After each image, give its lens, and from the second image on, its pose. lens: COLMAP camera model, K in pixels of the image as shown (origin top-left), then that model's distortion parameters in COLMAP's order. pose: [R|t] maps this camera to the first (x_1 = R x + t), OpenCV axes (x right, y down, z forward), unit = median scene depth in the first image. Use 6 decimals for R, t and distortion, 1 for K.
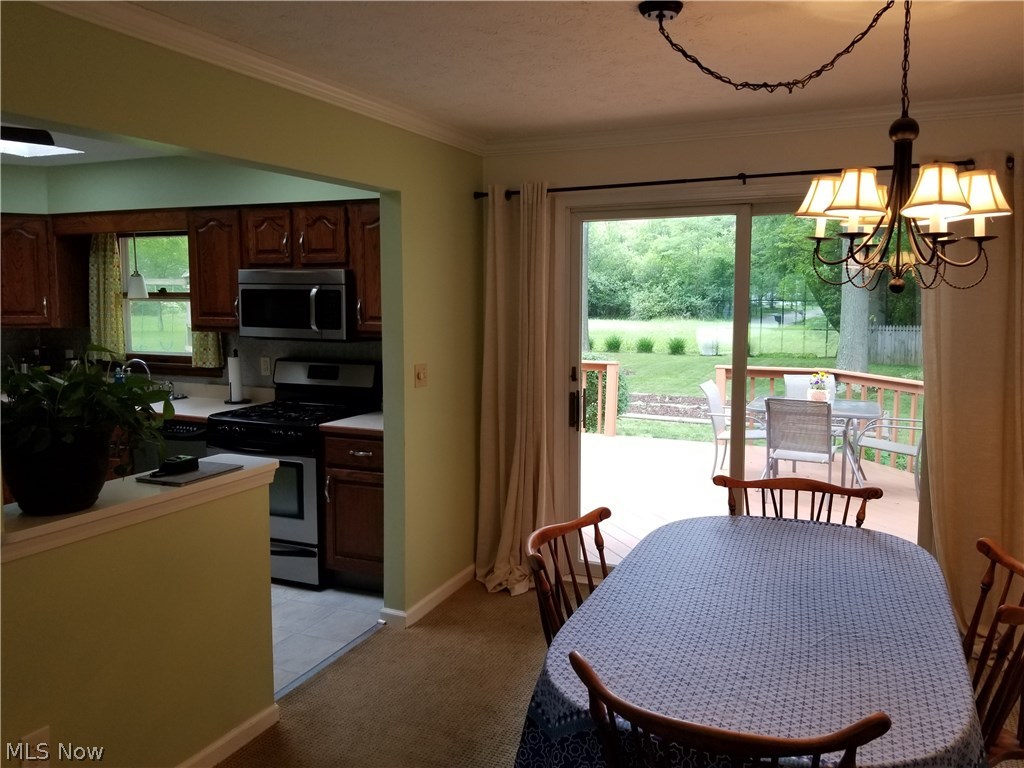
lens RADIAL K [[800.7, 0, 512.0], [0, 800.7, 384.0], [0, 0, 1]] dist [0.054241, -0.095150]
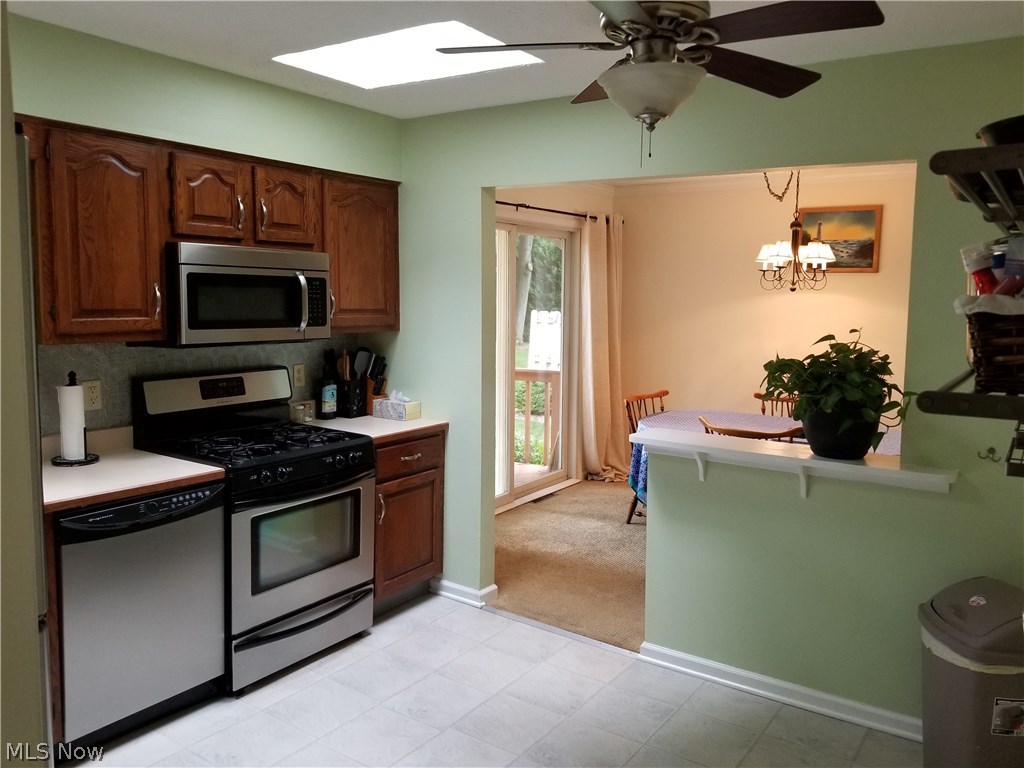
lens RADIAL K [[800.7, 0, 512.0], [0, 800.7, 384.0], [0, 0, 1]] dist [0.054241, -0.095150]
pose [[0.165363, -0.115510, 0.979445, -0.949479], [0.092005, 0.990593, 0.101291, -0.071022], [-0.981932, 0.073364, 0.174435, 0.639845]]
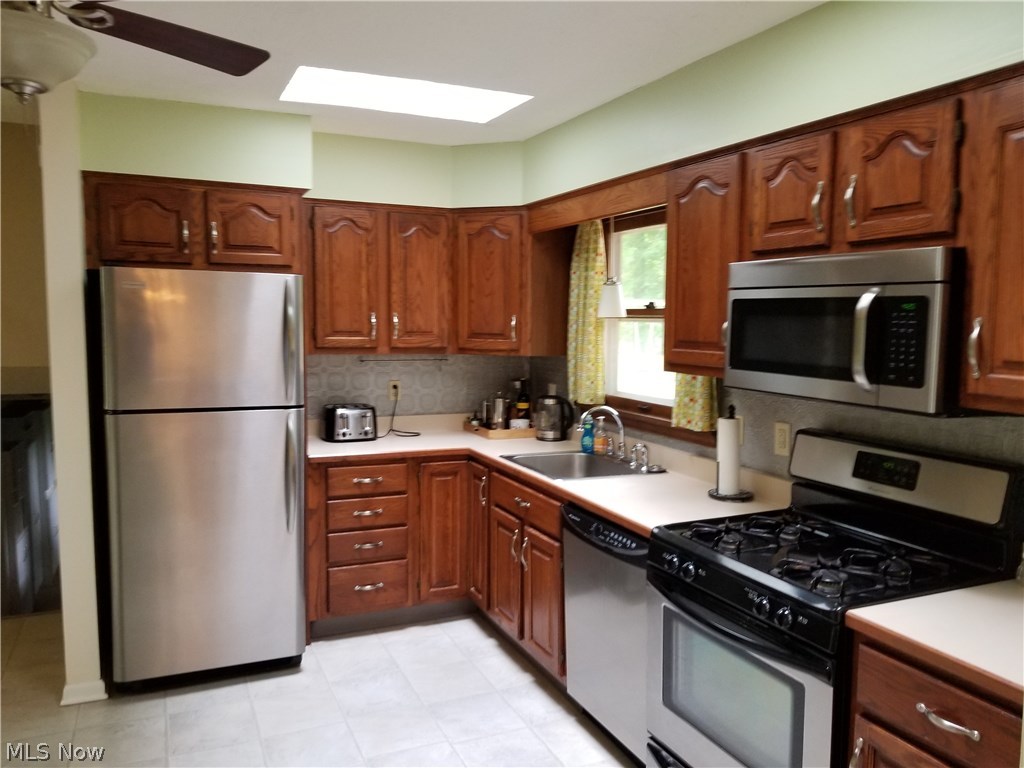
lens RADIAL K [[800.7, 0, 512.0], [0, 800.7, 384.0], [0, 0, 1]] dist [0.054241, -0.095150]
pose [[0.747099, 0.057992, -0.662179, -0.088852], [-0.077196, 0.997016, 0.000220, -0.050784], [0.660215, 0.050954, 0.749346, 0.509934]]
